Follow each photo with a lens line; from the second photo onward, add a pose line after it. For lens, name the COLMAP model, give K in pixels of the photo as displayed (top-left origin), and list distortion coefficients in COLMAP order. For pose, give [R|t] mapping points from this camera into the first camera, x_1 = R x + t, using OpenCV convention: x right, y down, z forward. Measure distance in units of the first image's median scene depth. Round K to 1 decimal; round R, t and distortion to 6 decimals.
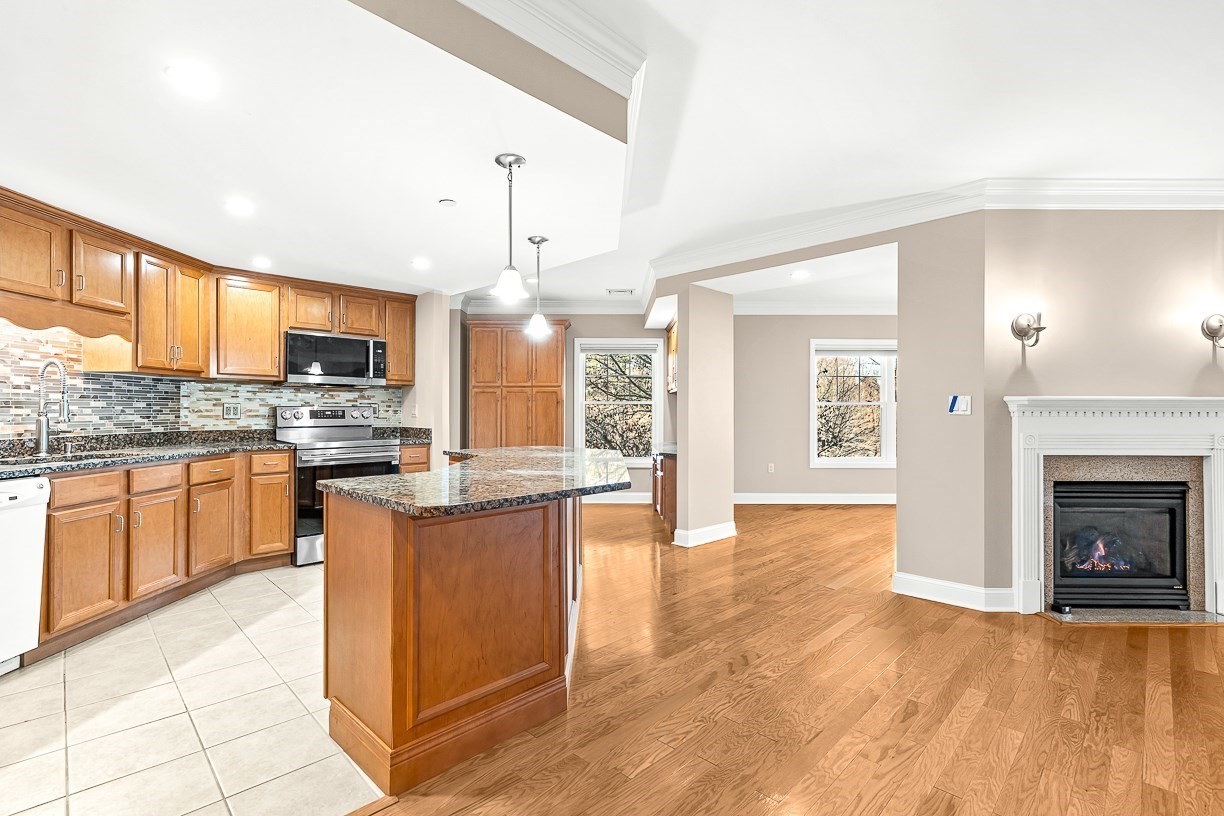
lens RADIAL K [[563.9, 0, 607.5], [0, 563.9, 410.2], [0, 0, 1]] dist [0.001604, 0.001115]
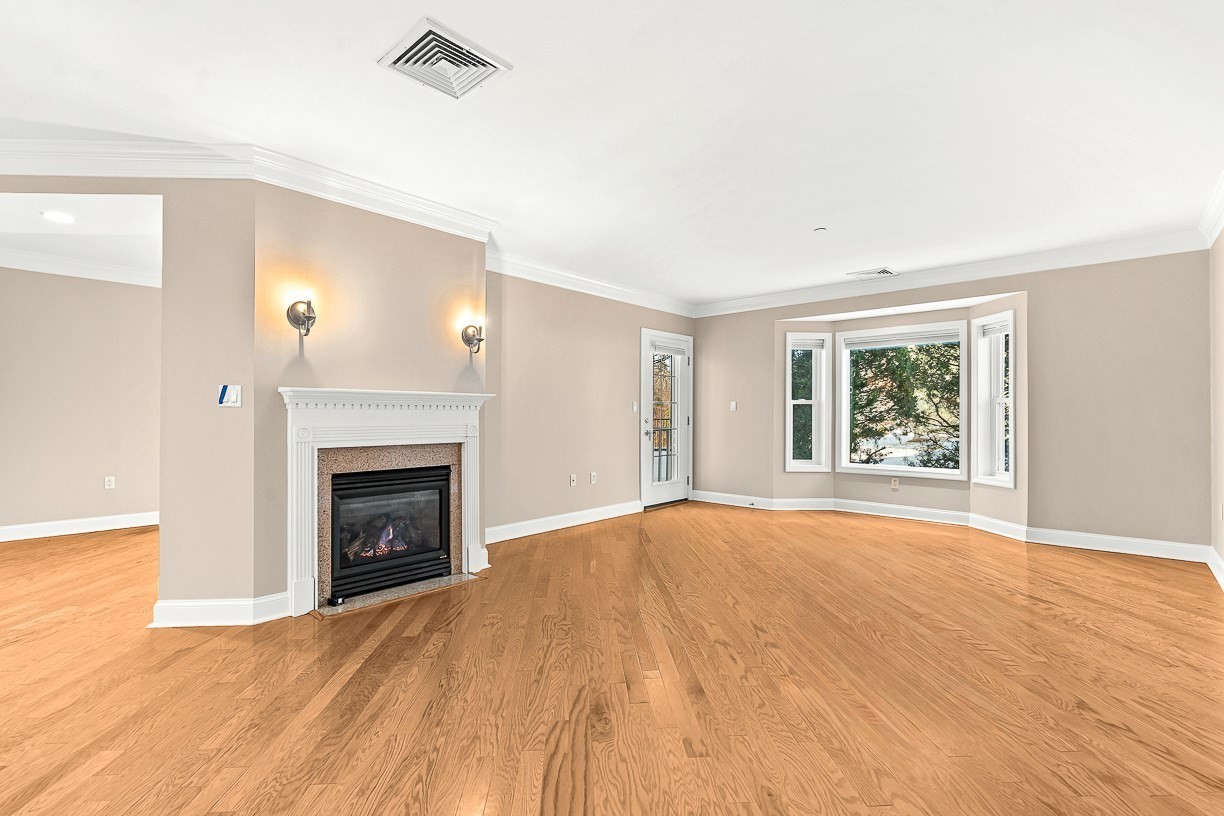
lens RADIAL K [[563.9, 0, 614.7], [0, 563.9, 410.5], [0, 0, 1]] dist [0.001604, 0.001115]
pose [[0.667935, 0.004096, 0.744208, 0.380078], [-0.000637, 0.999988, -0.004932, 0.018352], [-0.744219, 0.002821, 0.667930, -0.033243]]
